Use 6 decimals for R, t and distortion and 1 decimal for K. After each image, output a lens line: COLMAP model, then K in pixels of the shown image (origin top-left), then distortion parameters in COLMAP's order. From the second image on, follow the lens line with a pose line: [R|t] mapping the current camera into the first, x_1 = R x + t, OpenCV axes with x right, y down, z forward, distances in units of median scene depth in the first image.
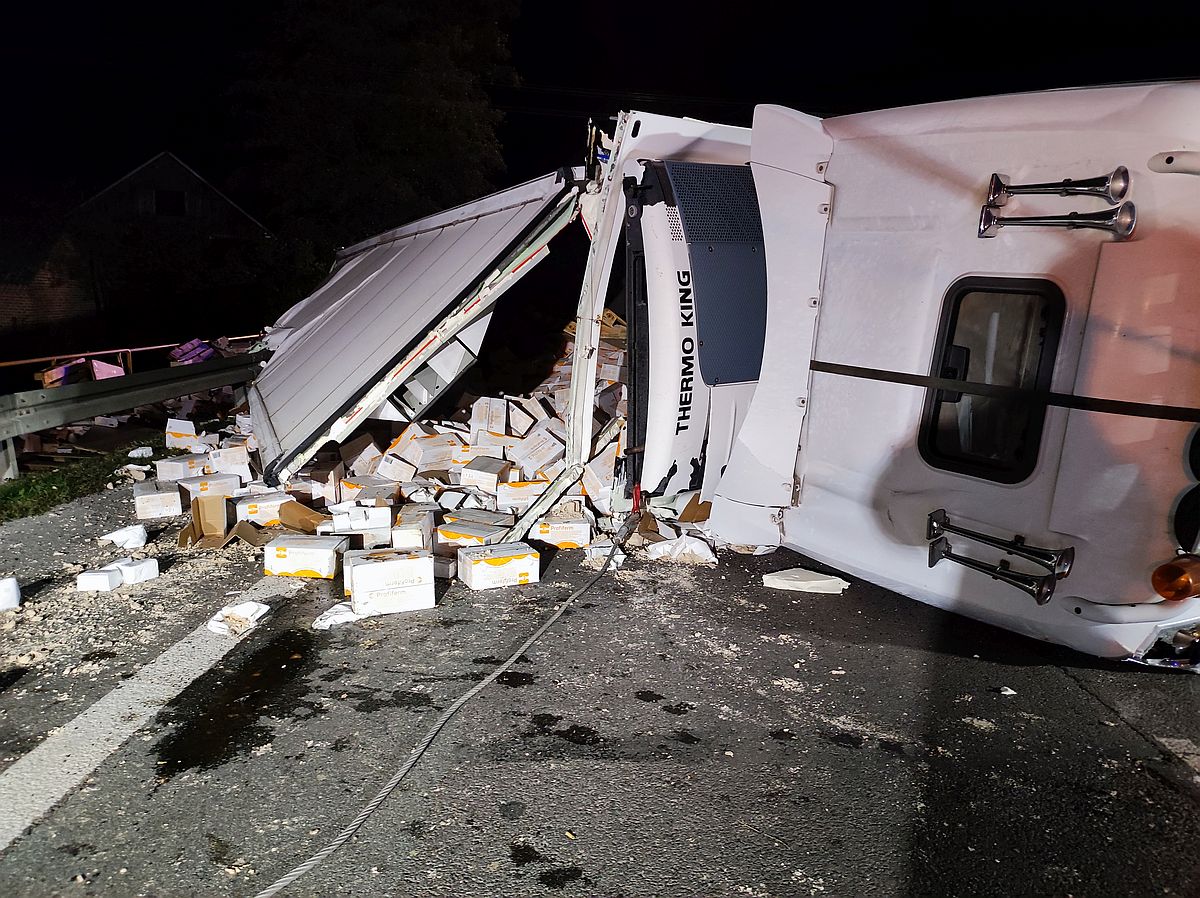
lens RADIAL K [[884.5, 0, 598.8], [0, 884.5, 446.3], [0, 0, 1]] dist [0.046514, -0.033093]
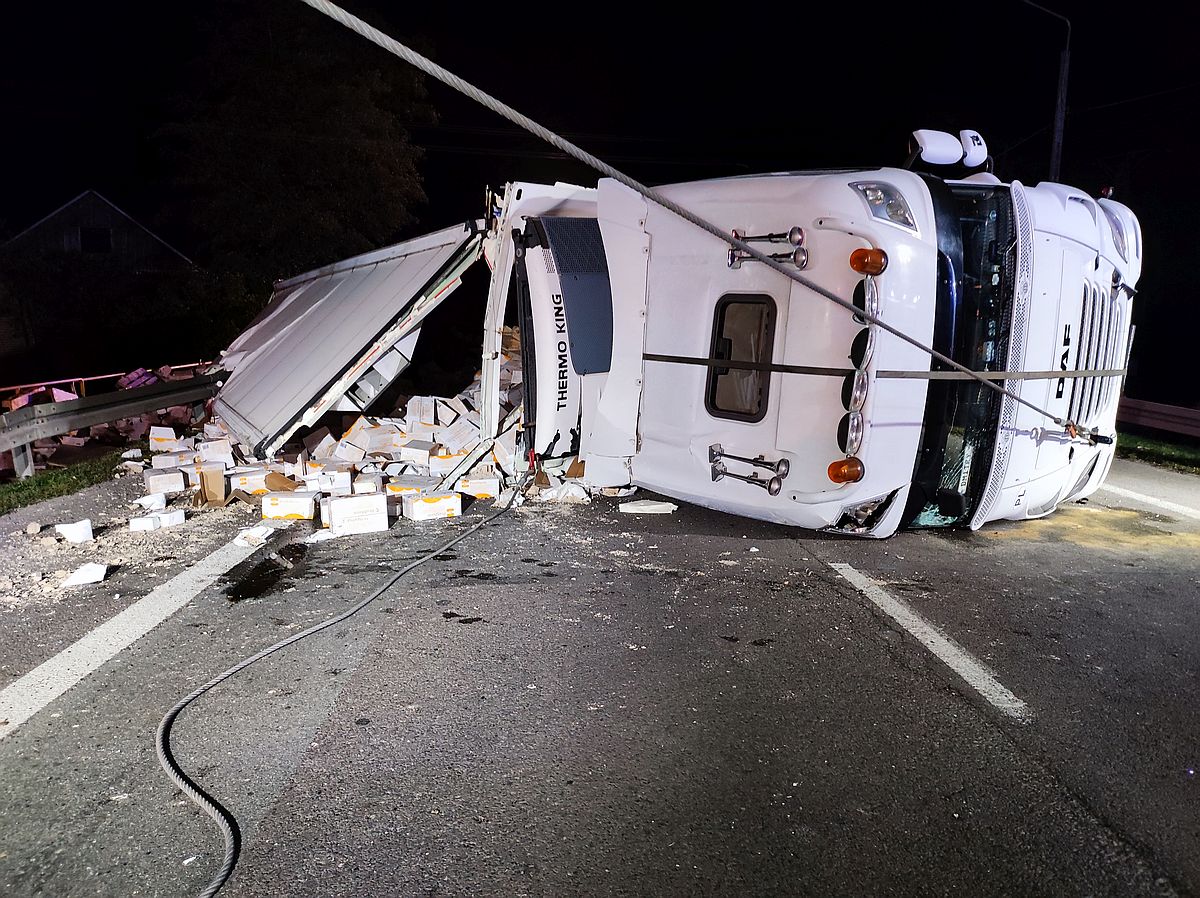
lens RADIAL K [[884.5, 0, 600.9], [0, 884.5, 453.8], [0, 0, 1]] dist [0.046514, -0.033093]
pose [[0.996233, -0.040018, 0.076926, 0.047485], [0.041352, 0.999019, -0.015823, 0.082486], [-0.076217, 0.018944, 0.996911, -0.411553]]
